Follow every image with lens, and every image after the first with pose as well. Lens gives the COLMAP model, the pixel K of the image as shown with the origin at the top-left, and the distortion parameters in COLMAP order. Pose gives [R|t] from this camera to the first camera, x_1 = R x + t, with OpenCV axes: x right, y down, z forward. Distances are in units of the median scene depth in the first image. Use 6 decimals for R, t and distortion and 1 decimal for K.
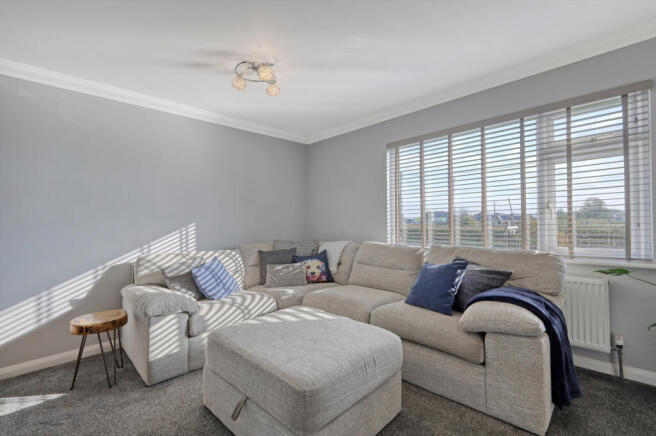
lens RADIAL K [[283.7, 0, 329.7], [0, 283.7, 217.8], [0, 0, 1]] dist [0.004086, 0.000402]
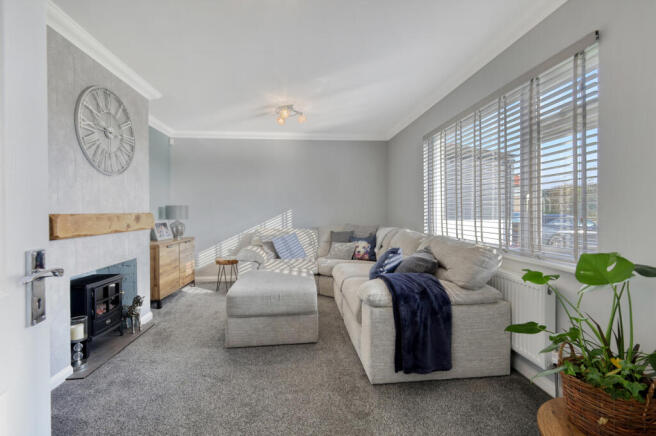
lens RADIAL K [[283.7, 0, 327.1], [0, 283.7, 213.0], [0, 0, 1]] dist [0.004086, 0.000402]
pose [[0.769770, 0.019668, -0.638018, 0.637442], [0.002573, 0.999422, 0.033912, -0.015601], [0.638316, -0.027746, 0.769274, -0.031832]]
